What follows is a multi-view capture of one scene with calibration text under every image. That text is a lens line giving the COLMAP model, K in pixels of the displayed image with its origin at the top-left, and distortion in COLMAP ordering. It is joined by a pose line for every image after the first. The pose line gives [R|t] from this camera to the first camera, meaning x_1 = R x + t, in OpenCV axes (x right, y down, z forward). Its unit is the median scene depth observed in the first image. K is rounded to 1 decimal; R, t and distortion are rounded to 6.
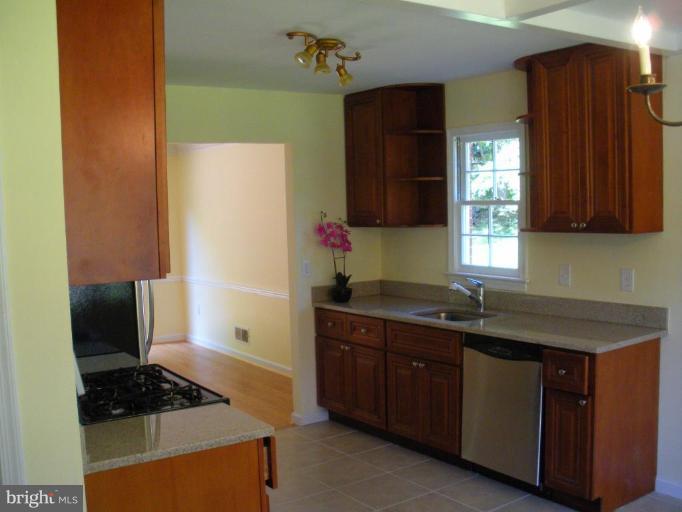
lens RADIAL K [[731.3, 0, 342.7], [0, 731.3, 258.7], [0, 0, 1]] dist [-0.267219, 0.238439]
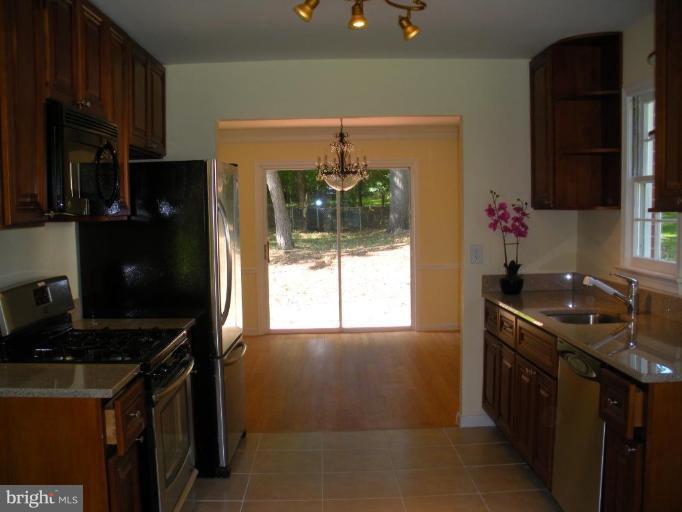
lens RADIAL K [[731.3, 0, 342.7], [0, 731.3, 258.7], [0, 0, 1]] dist [-0.267219, 0.238439]
pose [[0.827264, 0.051031, -0.559491, 0.354330], [-0.048599, 0.998633, 0.019227, 0.011323], [0.559707, 0.011284, 0.828614, 0.194360]]
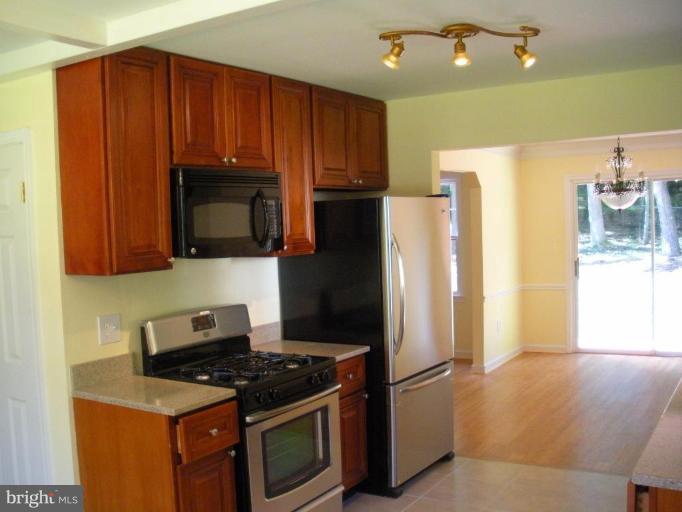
lens RADIAL K [[731.3, 0, 342.7], [0, 731.3, 258.7], [0, 0, 1]] dist [-0.267219, 0.238439]
pose [[0.375251, 0.061781, -0.924862, 0.557785], [-0.042111, 0.997882, 0.049573, -0.044830], [0.925966, 0.020344, 0.377058, 0.412486]]
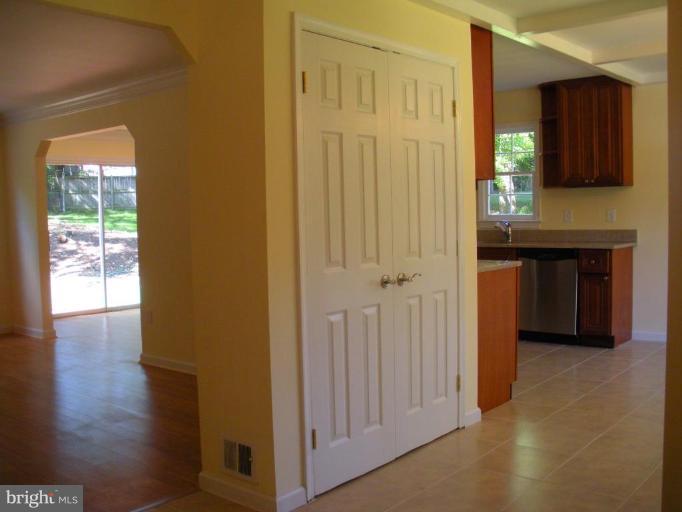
lens RADIAL K [[711.4, 0, 341.1], [0, 711.4, 291.8], [0, 0, 1]] dist [-0.258369, 0.259587]
pose [[0.969126, -0.021085, 0.245661, -0.533018], [0.014046, 0.999440, 0.030369, 0.128690], [-0.246164, -0.025981, 0.968880, -0.377025]]
